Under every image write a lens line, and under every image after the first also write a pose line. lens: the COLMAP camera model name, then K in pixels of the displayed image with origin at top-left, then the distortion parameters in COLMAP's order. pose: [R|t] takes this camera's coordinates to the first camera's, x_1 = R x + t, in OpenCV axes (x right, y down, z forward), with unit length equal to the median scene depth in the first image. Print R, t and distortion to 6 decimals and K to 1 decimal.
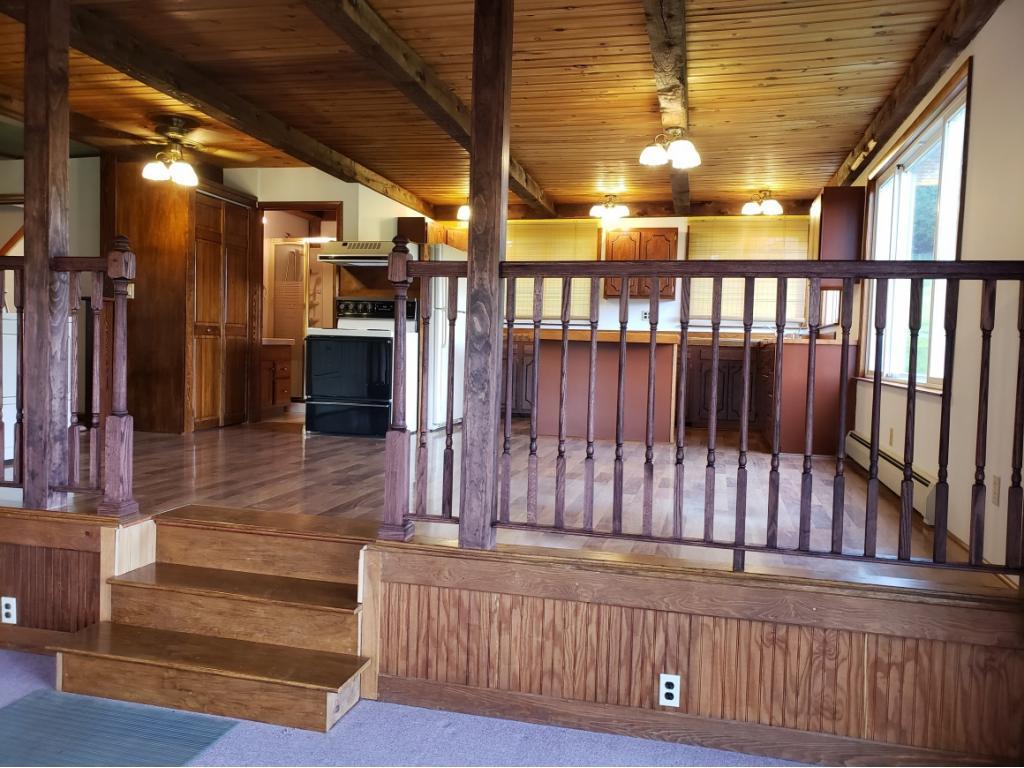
lens RADIAL K [[800.8, 0, 512.0], [0, 800.8, 384.0], [0, 0, 1]] dist [0.009974, 0.005945]
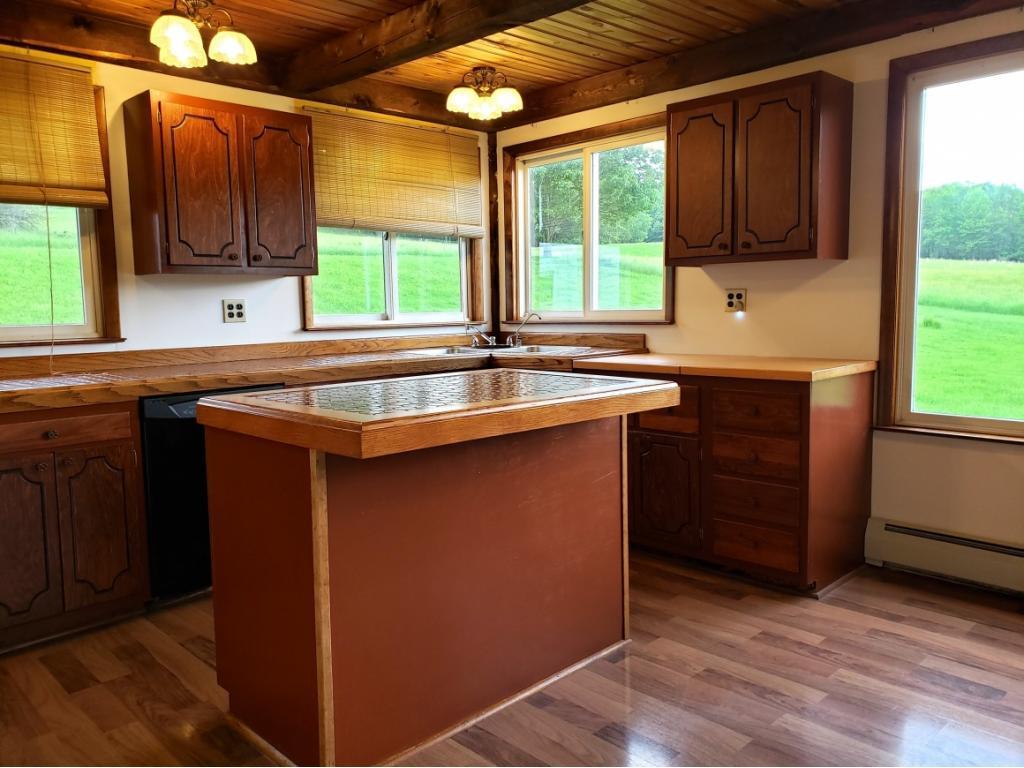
lens RADIAL K [[800.8, 0, 512.0], [0, 800.8, 384.0], [0, 0, 1]] dist [0.009974, 0.005945]
pose [[0.534301, -0.123486, 0.836226, -0.134403], [0.073389, 0.992313, 0.099644, -0.083579], [-0.842103, 0.008130, 0.539256, 0.676057]]
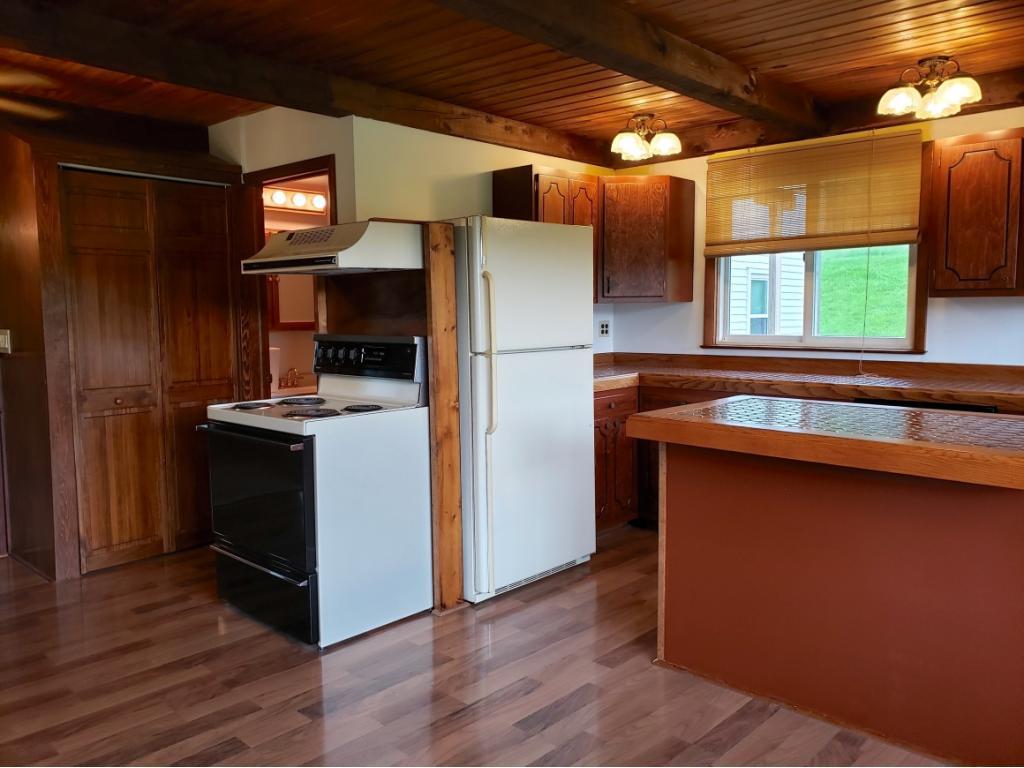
lens RADIAL K [[800.8, 0, 512.0], [0, 800.8, 384.0], [0, 0, 1]] dist [0.009974, 0.005945]
pose [[0.871764, 0.010731, -0.489808, 0.138788], [0.010055, 0.999158, 0.039786, -0.082343], [0.489823, -0.039609, 0.870922, 0.511347]]
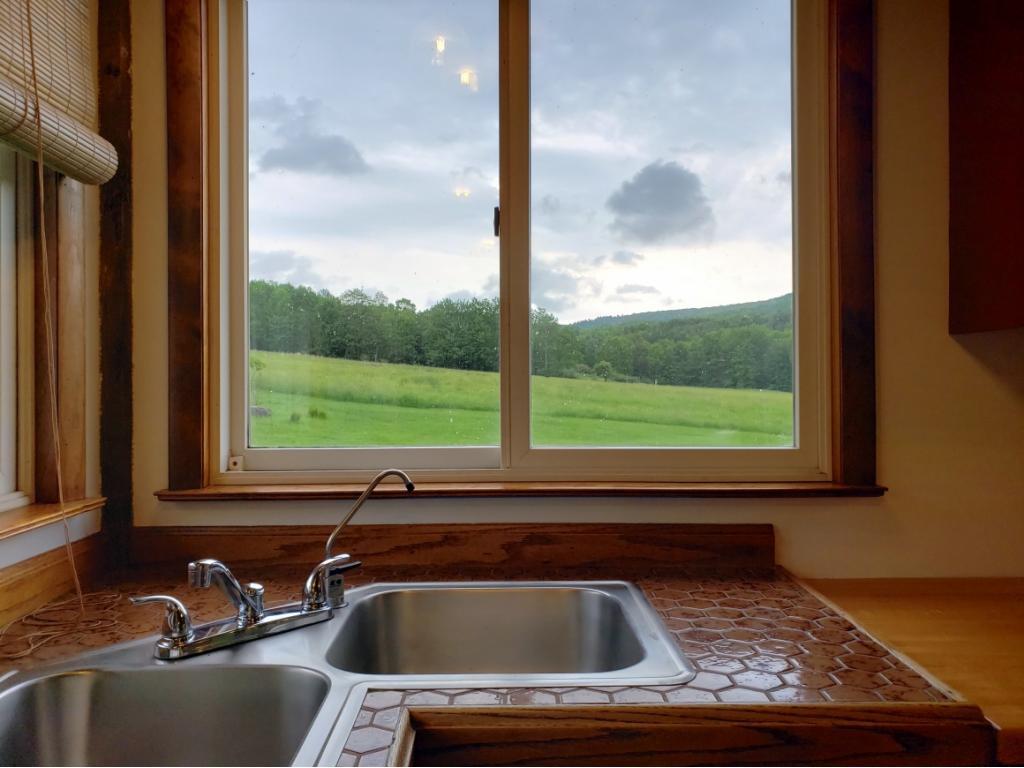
lens RADIAL K [[800.8, 0, 512.0], [0, 800.8, 384.0], [0, 0, 1]] dist [0.009974, 0.005945]
pose [[-0.239356, -0.031081, 0.970434, 0.198148], [0.044244, 0.998100, 0.042880, -0.098162], [-0.969923, 0.053200, -0.237527, 0.980746]]
